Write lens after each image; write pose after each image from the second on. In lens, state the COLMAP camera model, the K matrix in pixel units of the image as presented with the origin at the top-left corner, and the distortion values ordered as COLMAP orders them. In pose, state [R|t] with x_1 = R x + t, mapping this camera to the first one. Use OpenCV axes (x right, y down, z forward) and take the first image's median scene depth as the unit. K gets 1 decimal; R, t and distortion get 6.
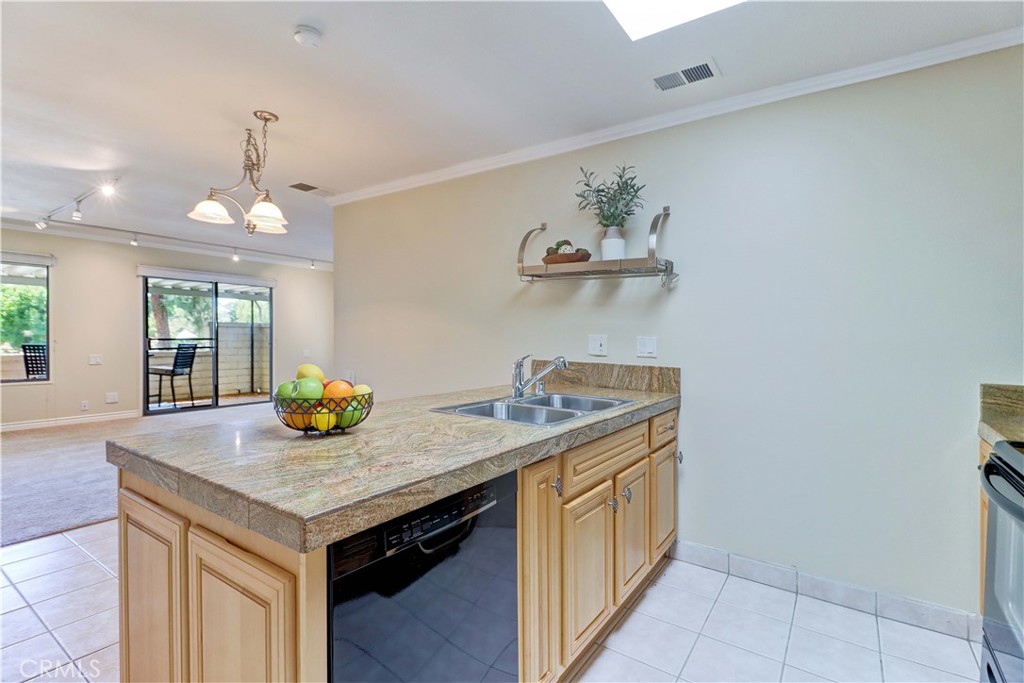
lens RADIAL K [[471.5, 0, 507.2], [0, 471.5, 341.8], [0, 0, 1]] dist [0.020476, -0.011685]
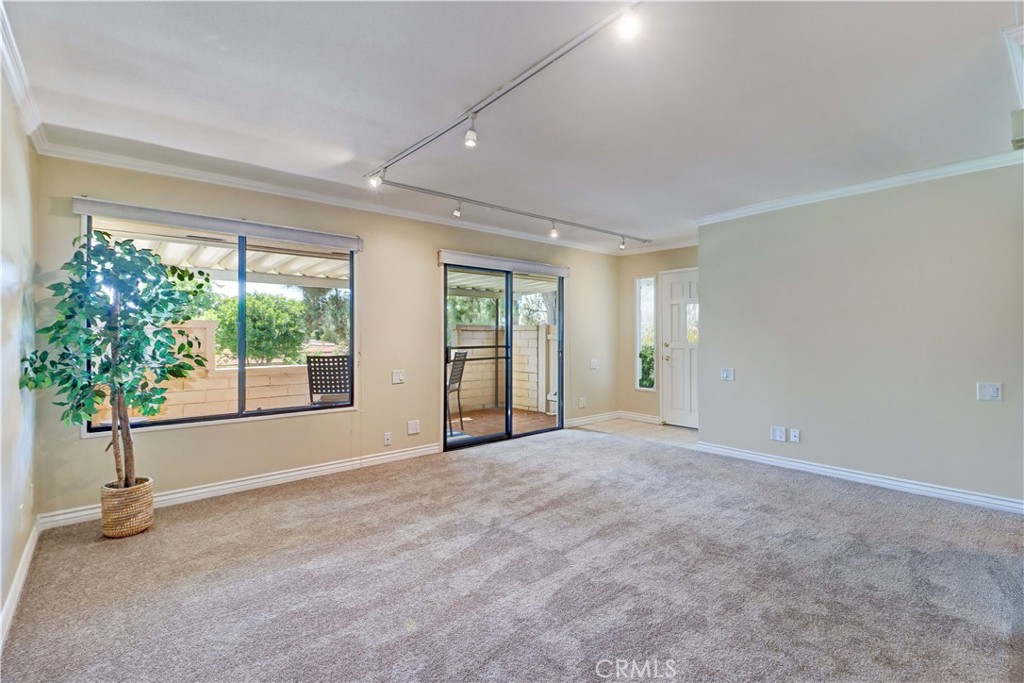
lens RADIAL K [[476.7, 0, 521.3], [0, 476.7, 332.0], [0, 0, 1]] dist [0.013794, -0.009276]
pose [[0.969714, -0.015877, -0.243726, -1.211864], [0.010083, 0.999637, -0.024998, -0.028967], [0.244035, 0.021784, 0.969522, 0.786175]]
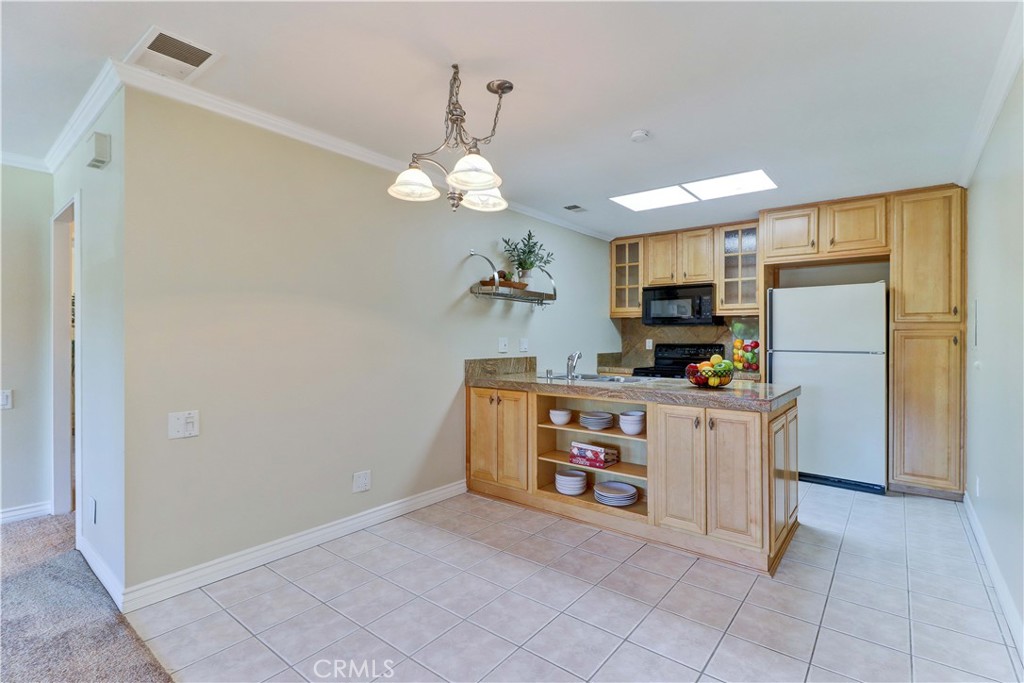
lens RADIAL K [[481.6, 0, 514.0], [0, 481.6, 338.0], [0, 0, 1]] dist [0.014813, -0.010181]
pose [[0.070880, -0.014231, 0.997383, -1.473579], [0.018279, 0.999749, 0.012966, -0.039471], [-0.997317, 0.017312, 0.071122, 0.994701]]
